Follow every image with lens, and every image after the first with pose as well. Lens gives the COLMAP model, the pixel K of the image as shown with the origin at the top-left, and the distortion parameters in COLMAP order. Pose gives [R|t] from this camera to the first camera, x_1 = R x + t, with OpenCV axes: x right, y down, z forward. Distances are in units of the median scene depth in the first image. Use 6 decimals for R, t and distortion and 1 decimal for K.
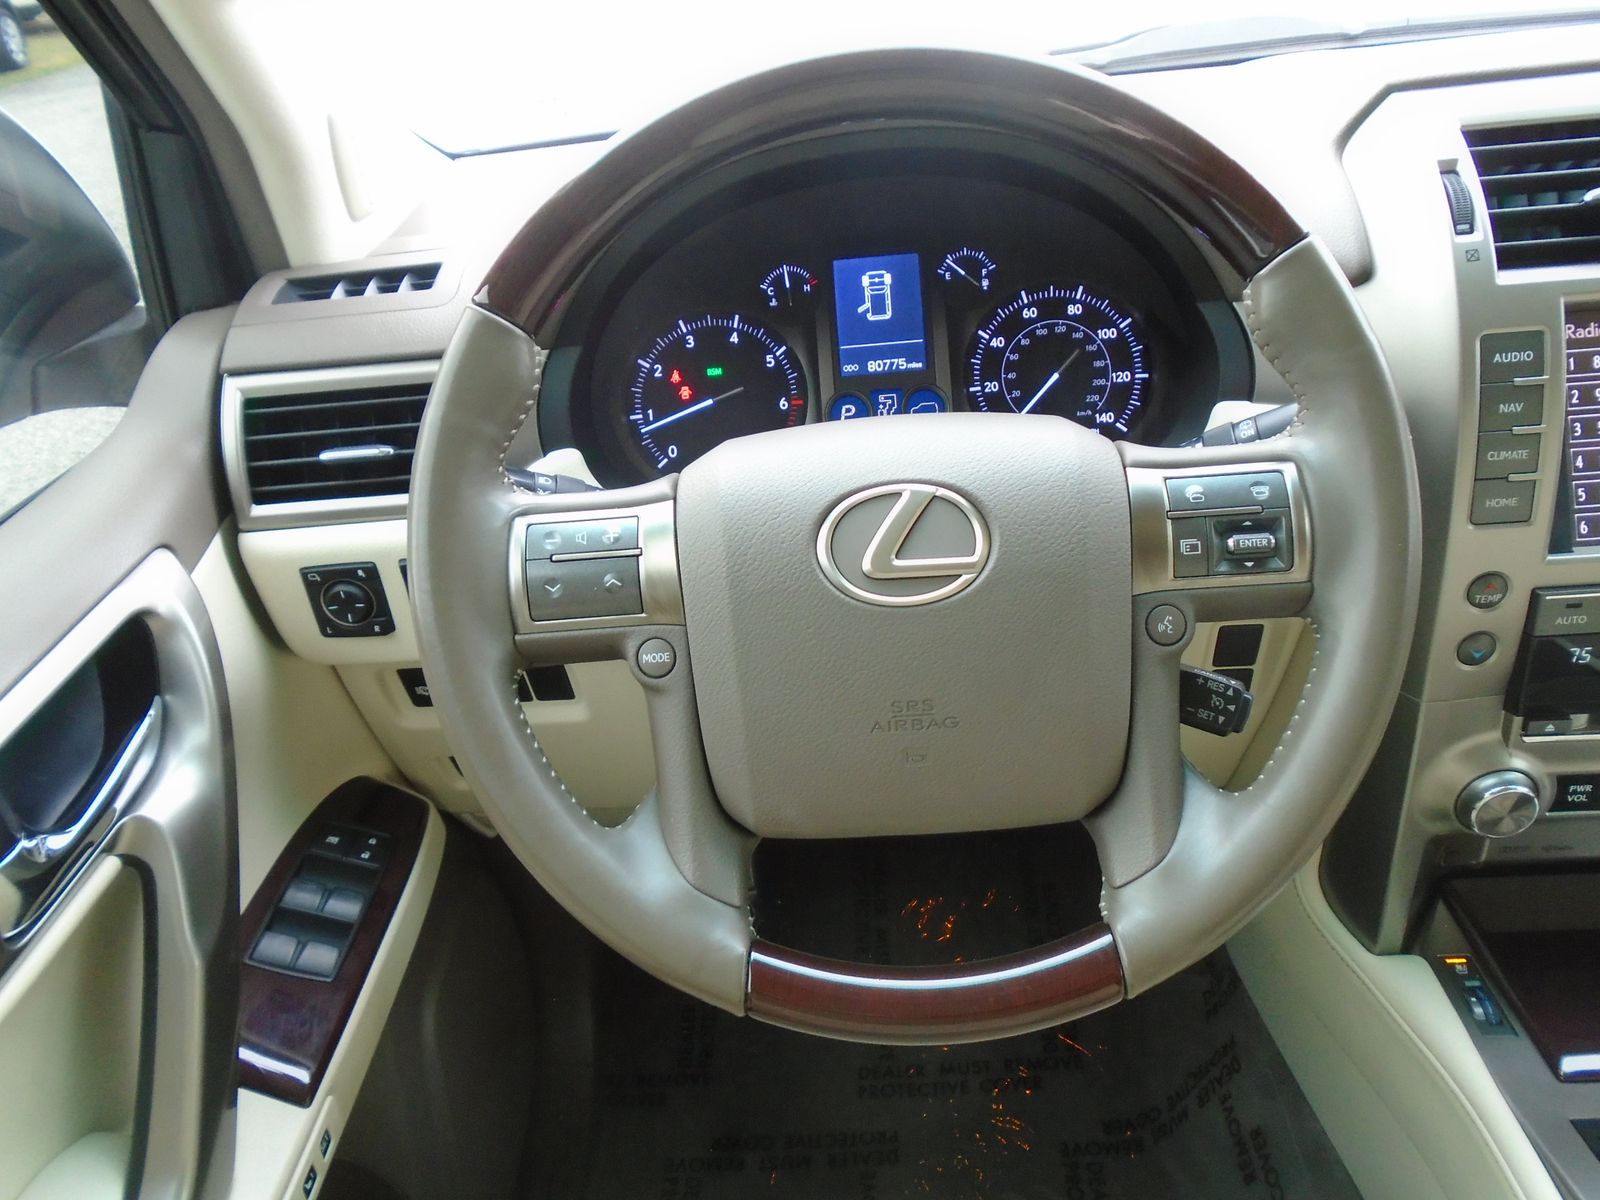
lens RADIAL K [[1222.8, 0, 797.7], [0, 1222.8, 576.3], [0, 0, 1]] dist [-0.008500, 0.002178]
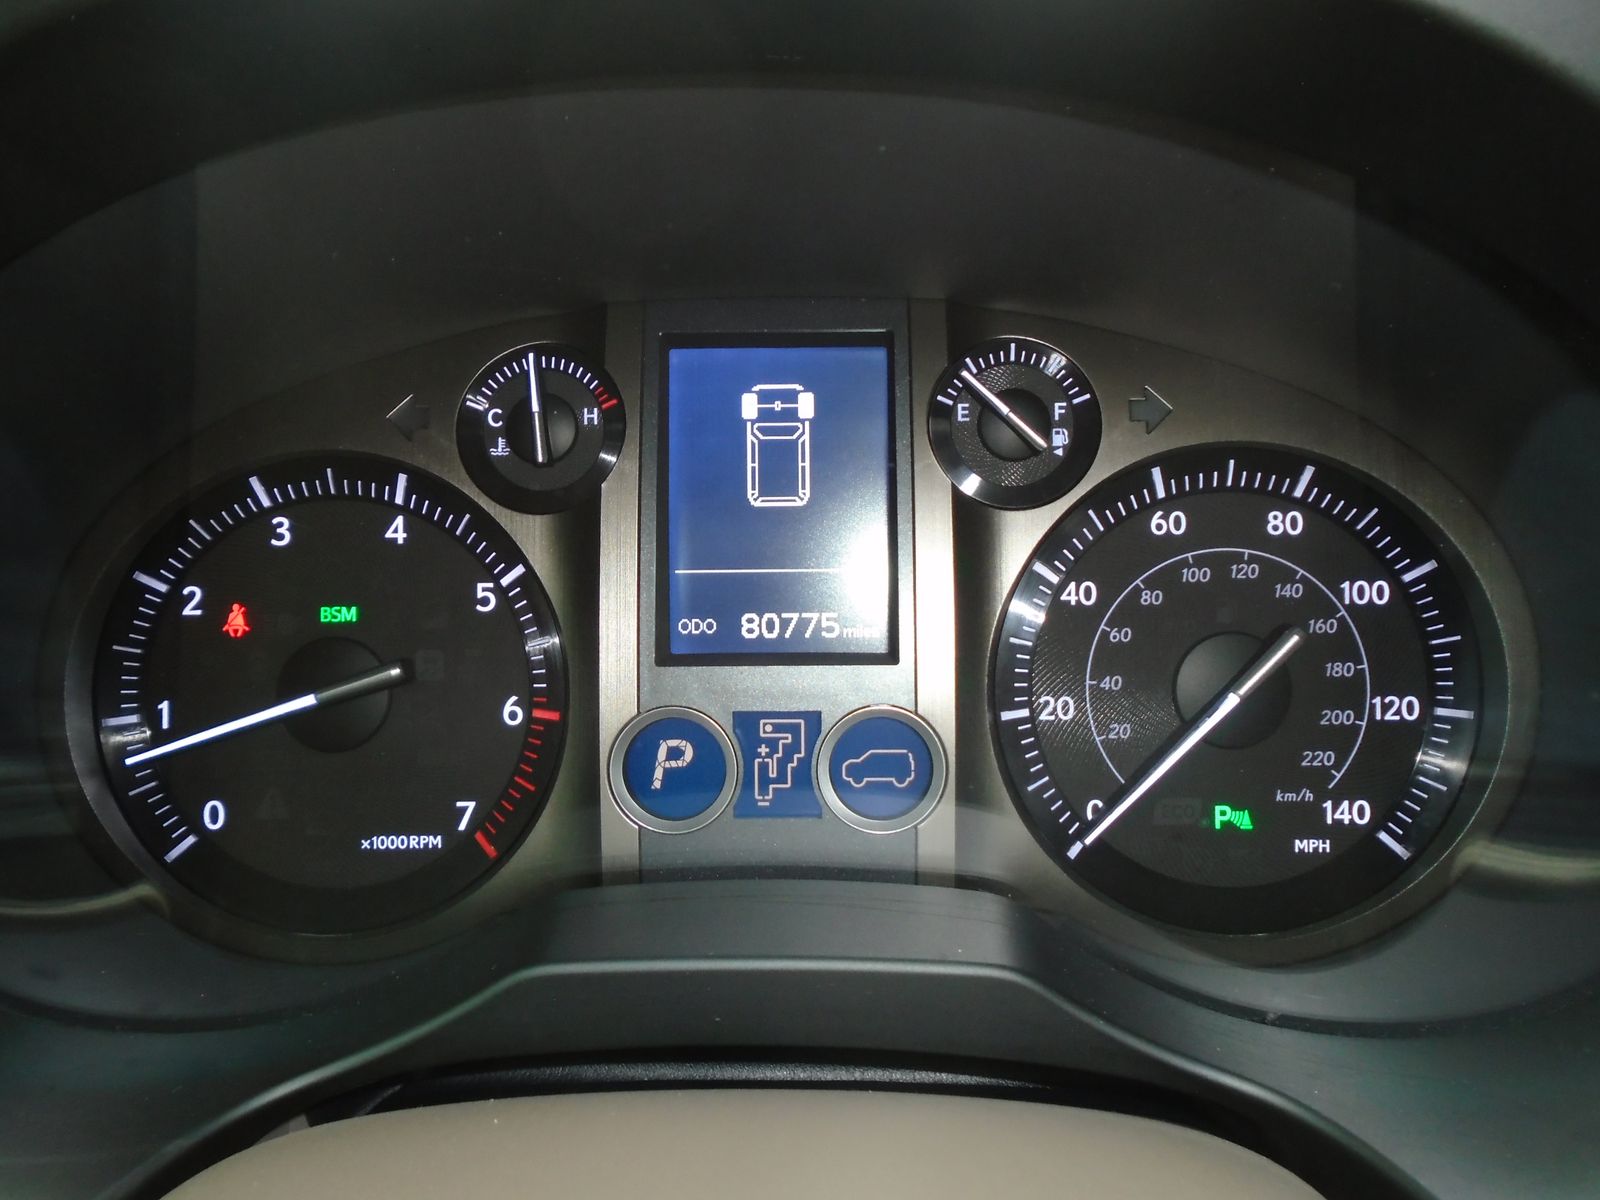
lens RADIAL K [[1222.8, 0, 797.7], [0, 1222.8, 576.3], [0, 0, 1]] dist [-0.008500, 0.002178]
pose [[0.997155, 0.066354, 0.035767, 0.061416], [-0.065581, 0.997596, -0.022392, -0.182629], [-0.037166, 0.019982, 0.999109, 0.621398]]
